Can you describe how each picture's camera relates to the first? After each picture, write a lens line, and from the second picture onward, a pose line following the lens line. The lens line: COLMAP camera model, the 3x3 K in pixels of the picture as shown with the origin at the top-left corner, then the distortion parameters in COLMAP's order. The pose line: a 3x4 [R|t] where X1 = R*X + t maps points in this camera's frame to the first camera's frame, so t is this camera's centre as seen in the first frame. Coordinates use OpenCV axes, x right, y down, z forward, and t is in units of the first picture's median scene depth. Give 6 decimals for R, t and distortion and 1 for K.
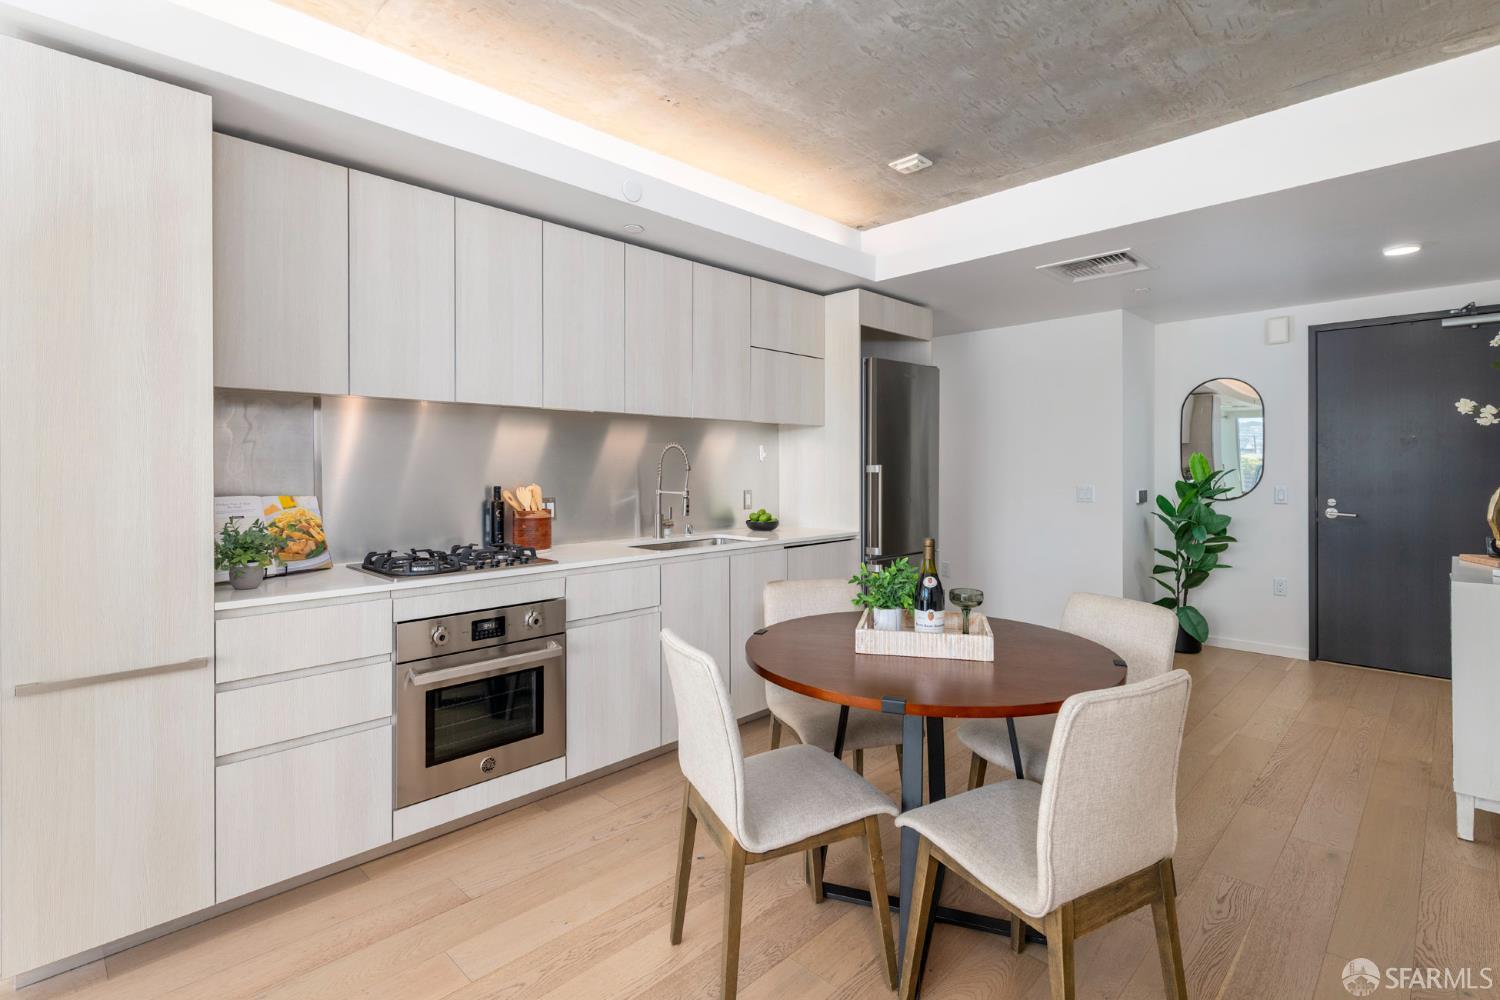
lens RADIAL K [[720.1, 0, 750.6], [0, 720.1, 469.7], [0, 0, 1]] dist [0.001224, 0.000111]
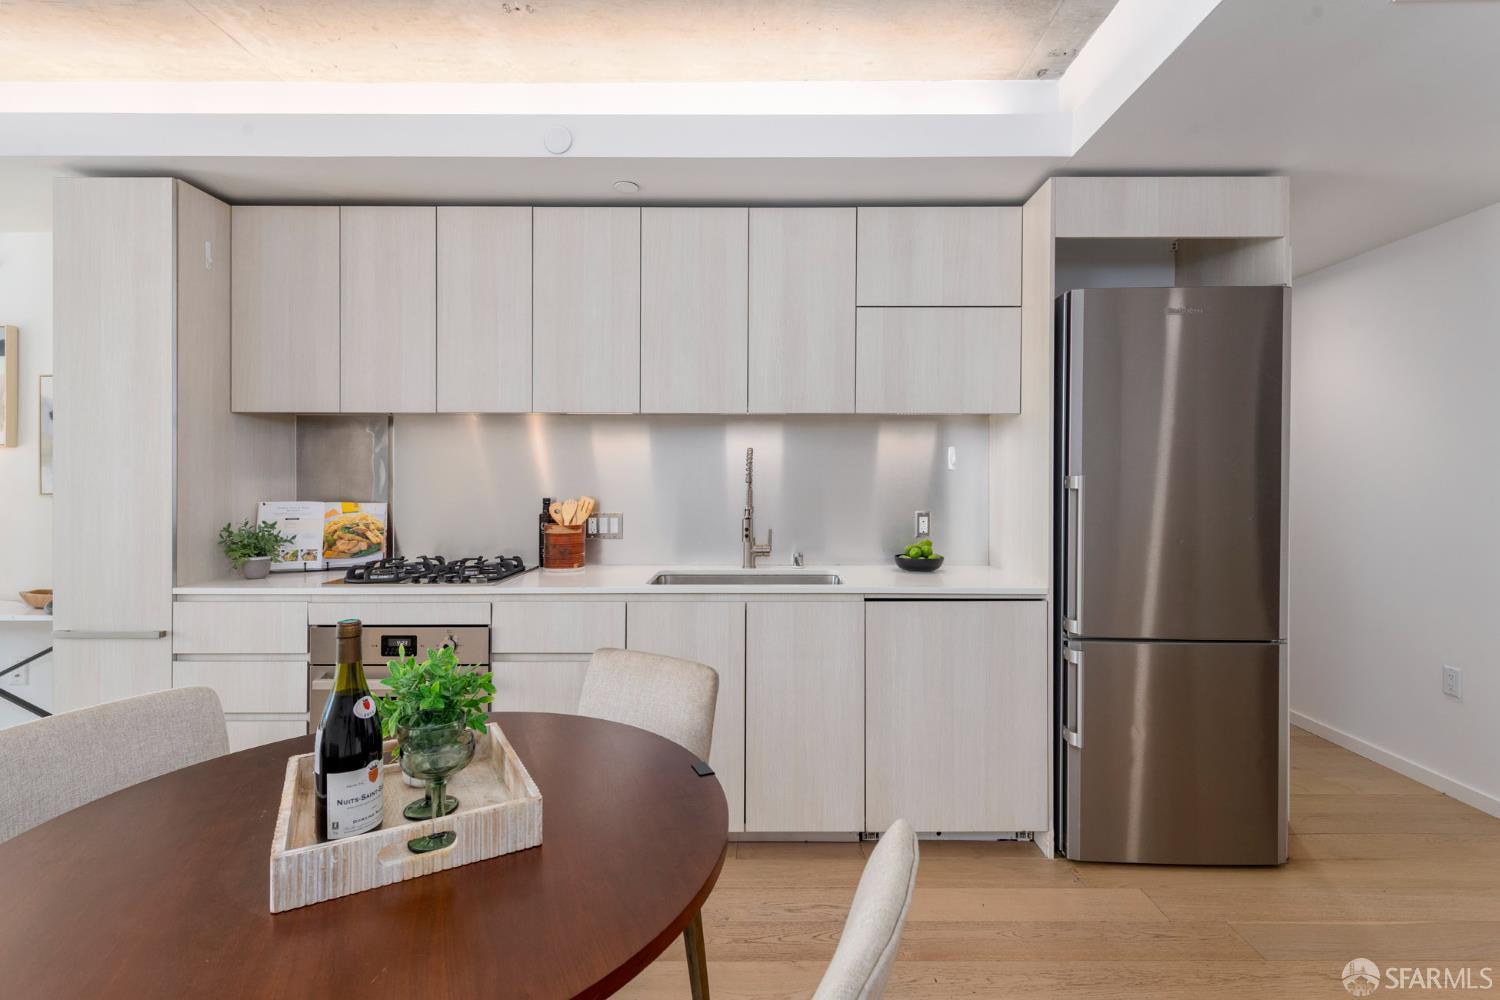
lens RADIAL K [[710.5, 0, 752.9], [0, 710.5, 479.9], [0, 0, 1]] dist [0.003750, 0.000548]
pose [[0.698360, 0.003820, -0.715736, 0.580846], [-0.004434, 0.999990, 0.001012, -0.003675], [0.715733, 0.002467, 0.698370, 0.606170]]
